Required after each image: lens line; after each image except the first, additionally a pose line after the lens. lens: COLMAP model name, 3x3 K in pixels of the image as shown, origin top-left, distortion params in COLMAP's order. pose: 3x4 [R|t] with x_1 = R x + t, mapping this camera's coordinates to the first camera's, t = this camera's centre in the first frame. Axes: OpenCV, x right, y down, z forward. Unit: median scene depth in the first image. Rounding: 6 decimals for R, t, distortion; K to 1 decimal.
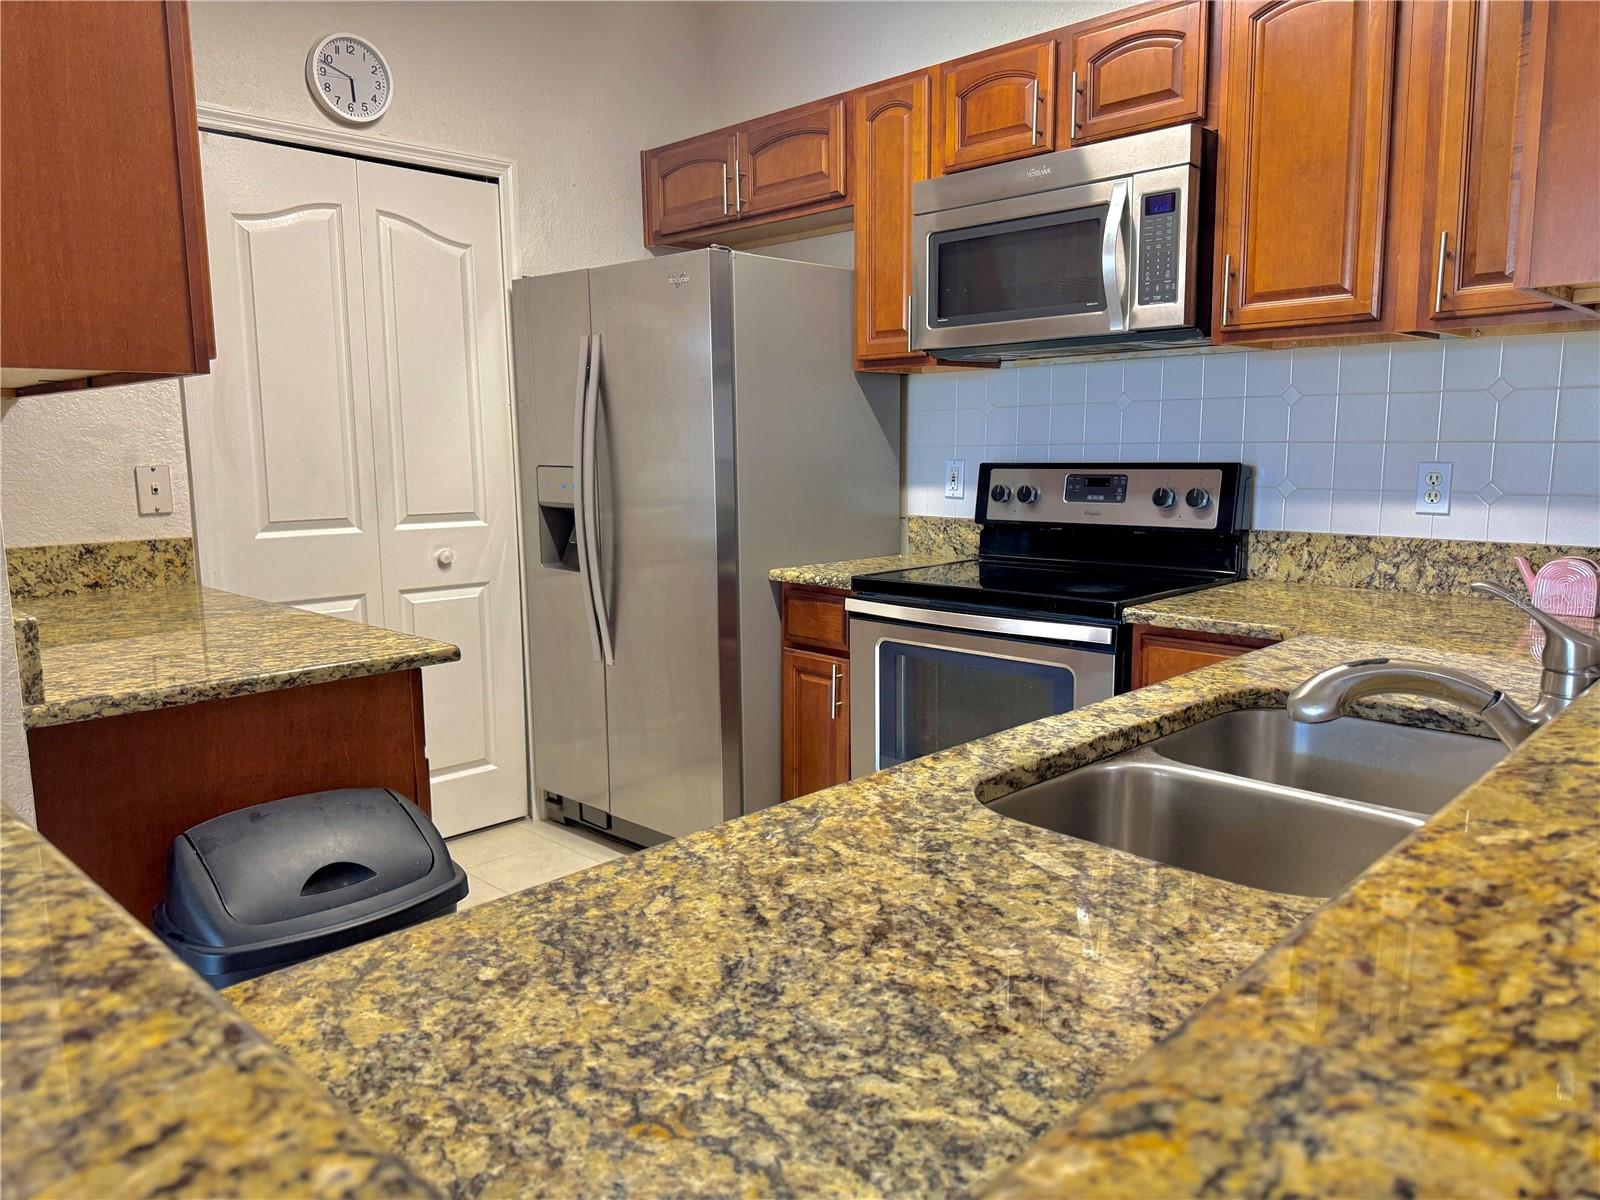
lens RADIAL K [[1124.7, 0, 794.1], [0, 1124.7, 602.3], [0, 0, 1]] dist [0.085702, -0.117651]
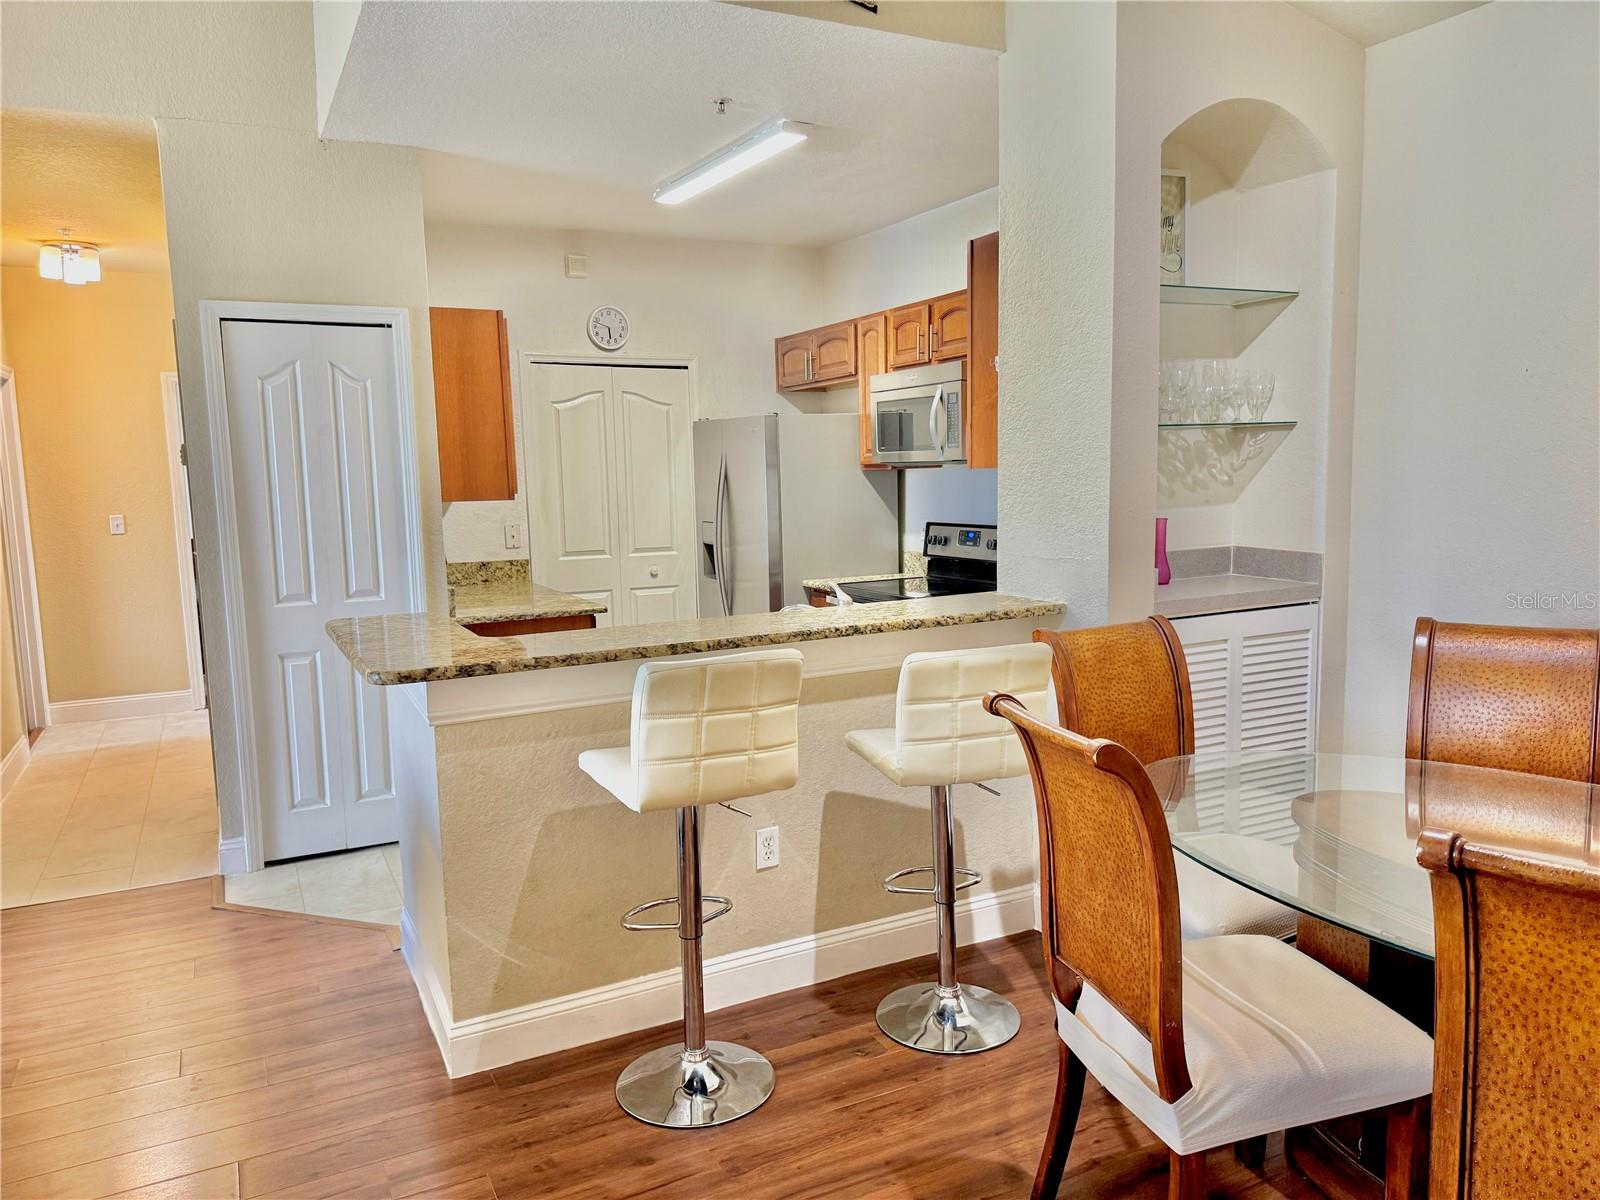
lens RADIAL K [[1124.7, 0, 794.1], [0, 1124.7, 602.3], [0, 0, 1]] dist [0.085702, -0.117651]
pose [[0.946555, 0.025968, -0.321497, 0.595400], [-0.032181, 0.999384, -0.014026, 0.035017], [0.320934, 0.023623, 0.946807, -0.792687]]
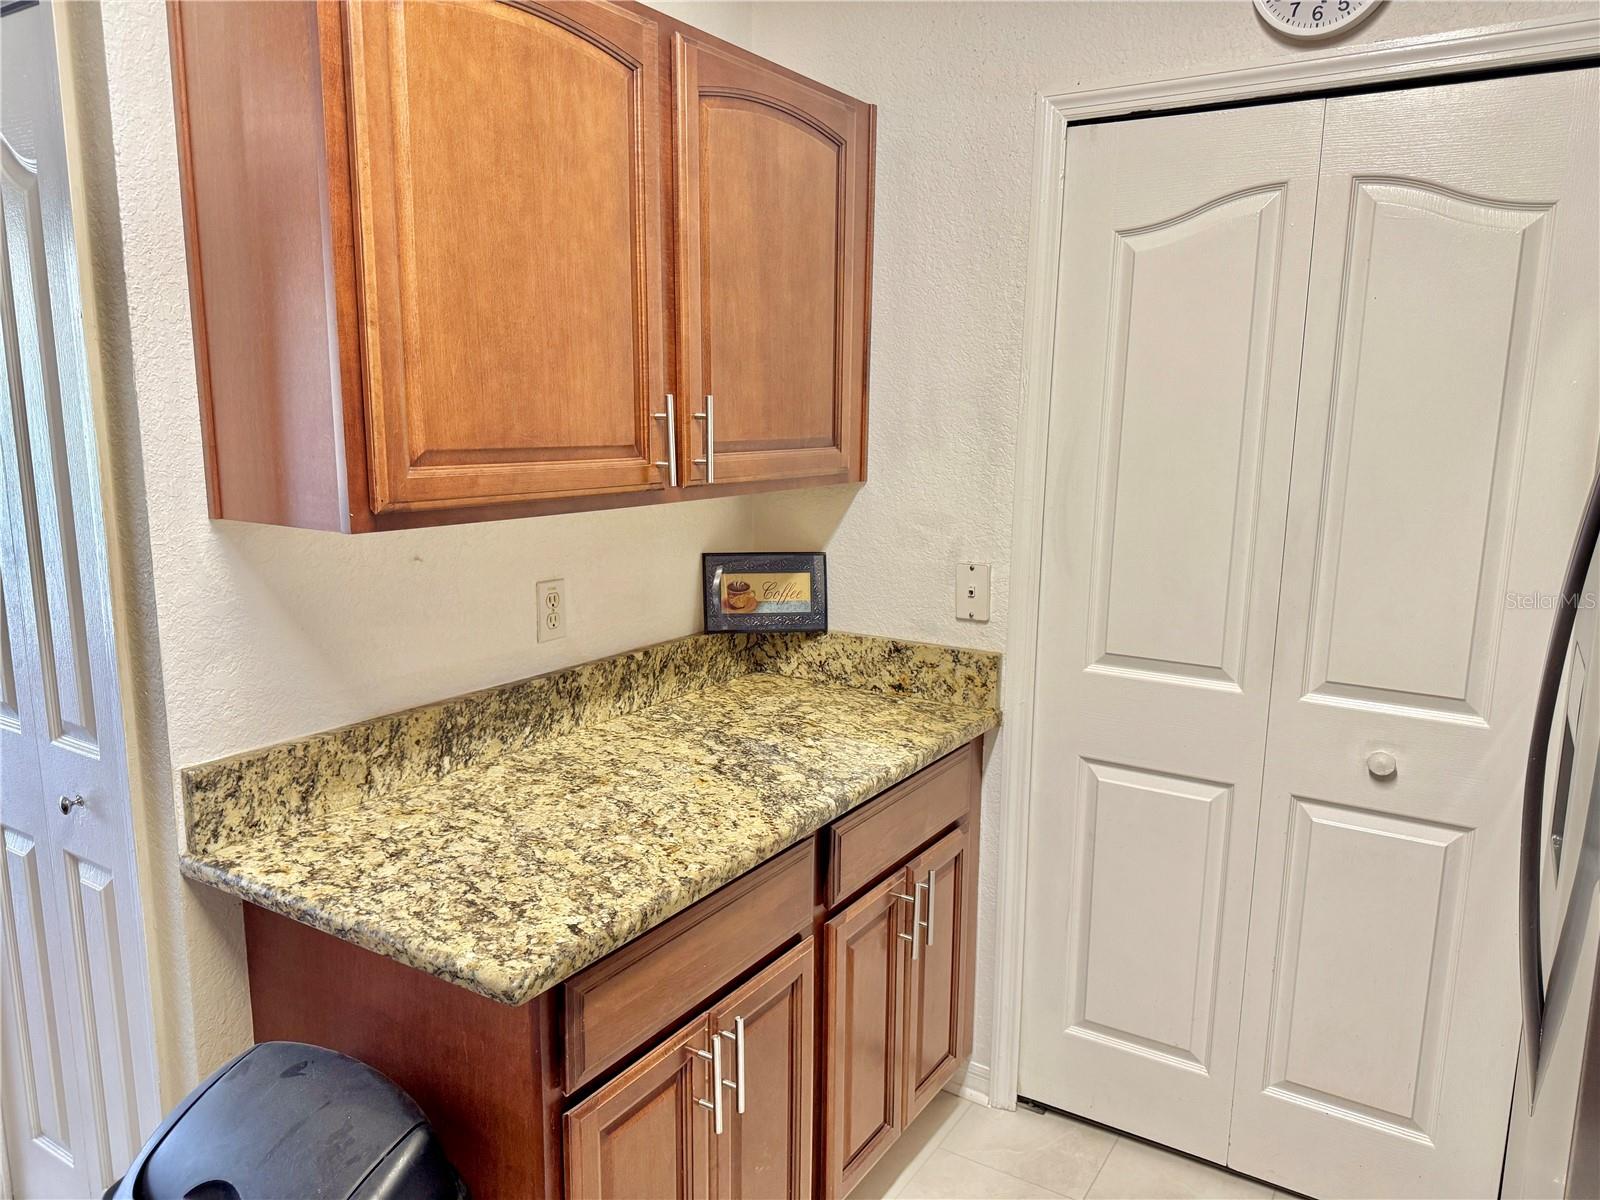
lens RADIAL K [[1124.7, 0, 794.1], [0, 1124.7, 602.3], [0, 0, 1]] dist [0.085702, -0.117651]
pose [[0.206622, 0.183552, -0.961049, 0.204705], [-0.147776, 0.976832, 0.154795, -0.196650], [0.967197, 0.110036, 0.228959, 0.675754]]
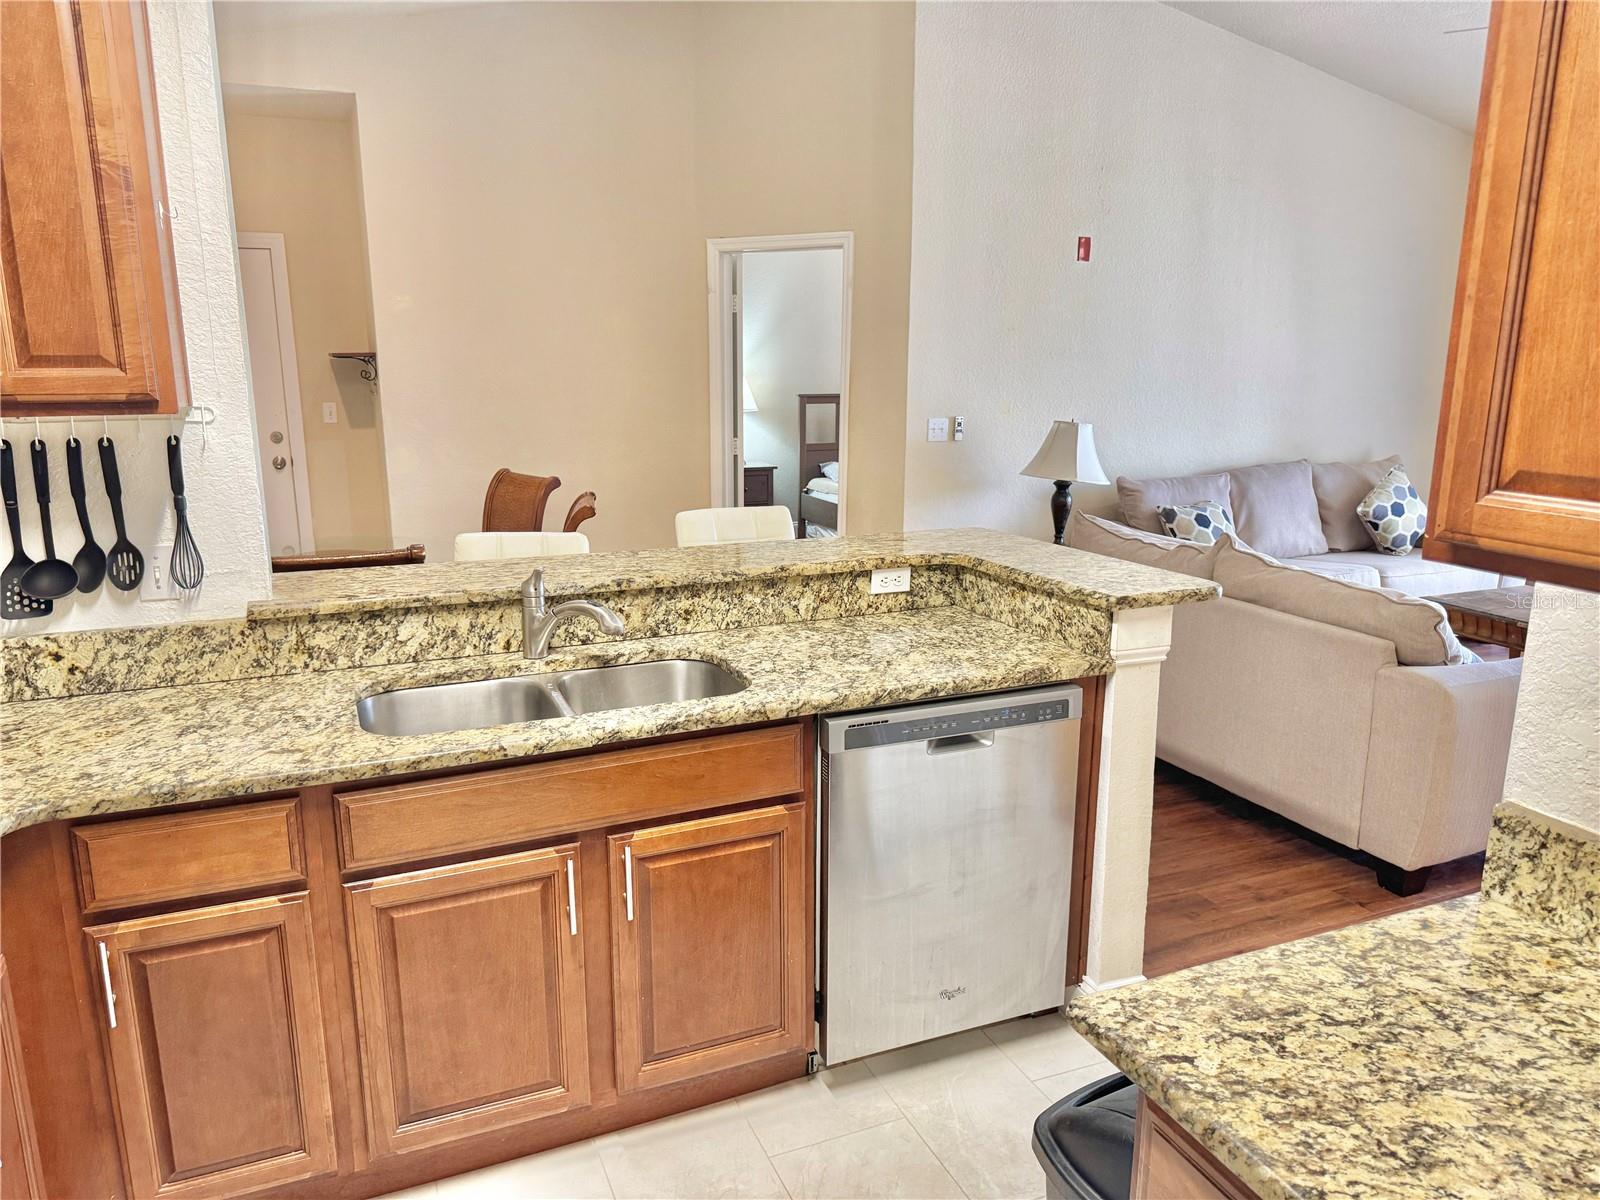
lens RADIAL K [[1124.7, 0, 794.1], [0, 1124.7, 602.3], [0, 0, 1]] dist [0.085702, -0.117651]
pose [[-0.926357, -0.079250, 0.368214, -0.252177], [0.057295, 0.936586, 0.345722, -0.258906], [-0.372263, 0.341359, -0.863073, 1.034983]]
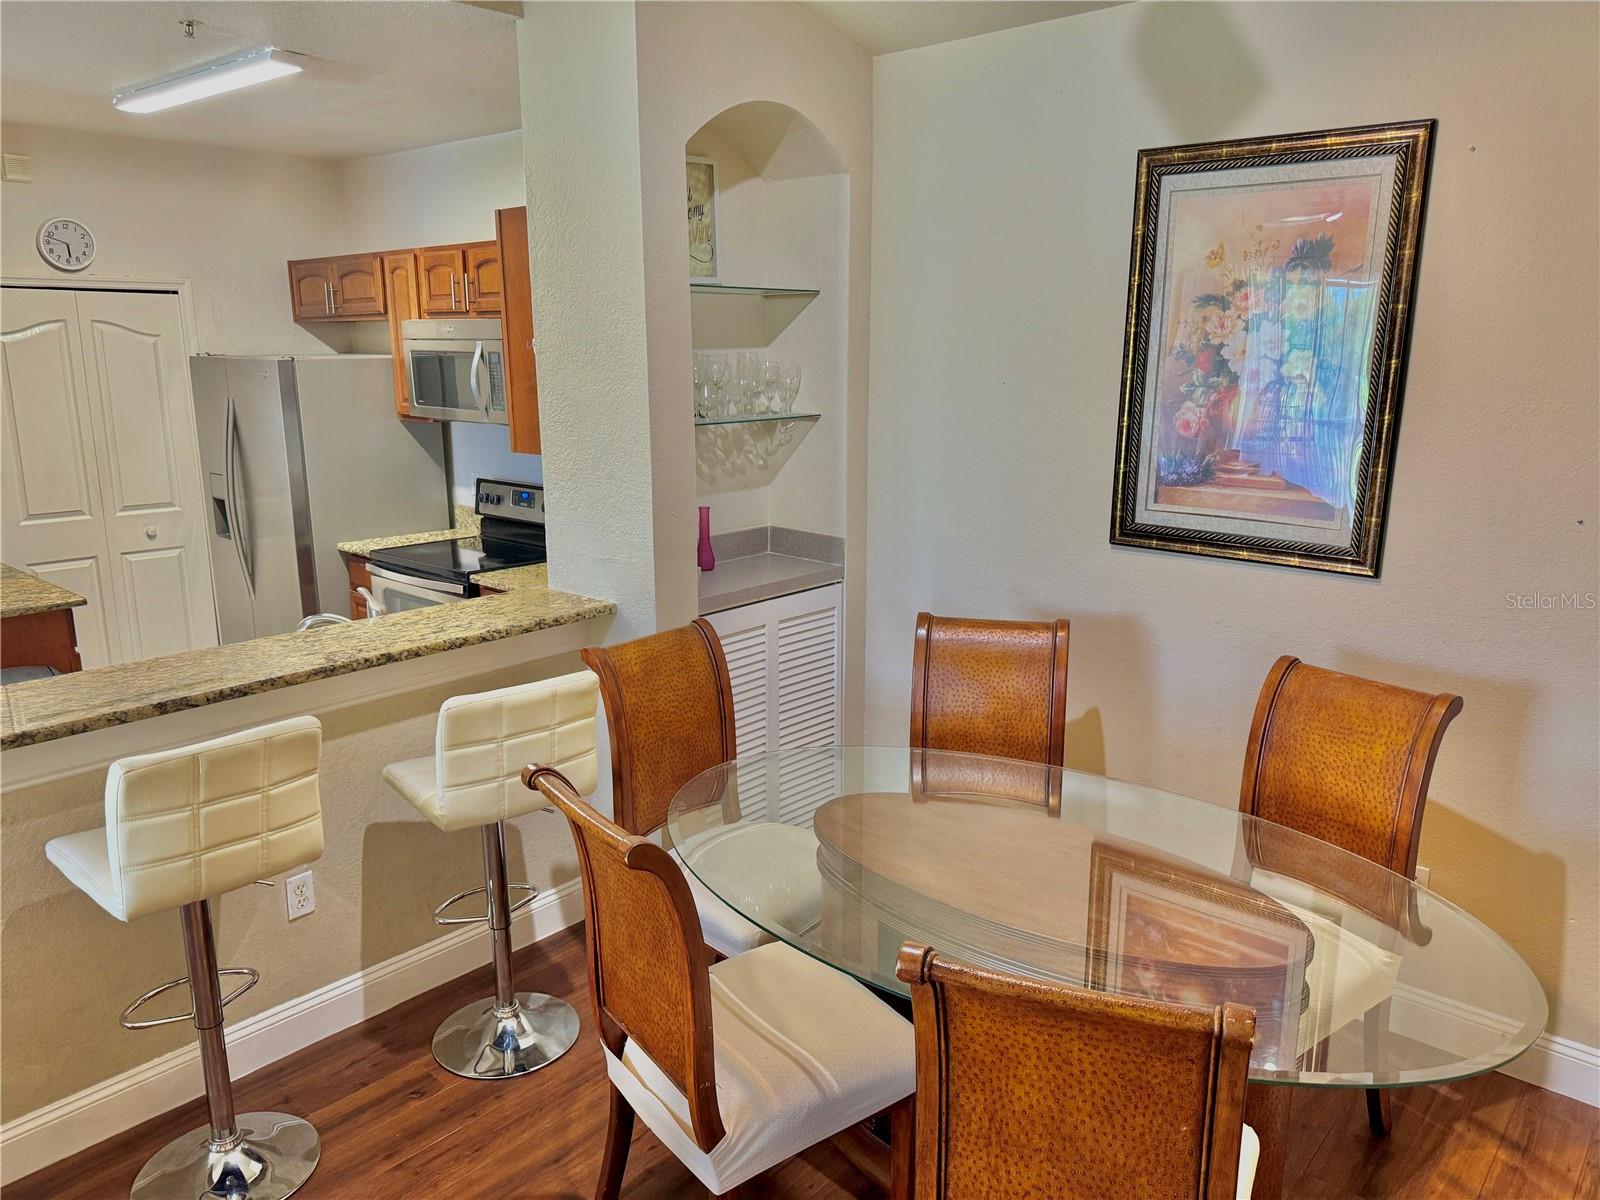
lens RADIAL K [[1124.7, 0, 794.1], [0, 1124.7, 602.3], [0, 0, 1]] dist [0.085702, -0.117651]
pose [[0.998918, -0.000884, 0.046503, 0.617587], [-0.002806, 0.996852, 0.079231, -0.083352], [-0.046427, -0.079276, 0.995771, -0.769655]]
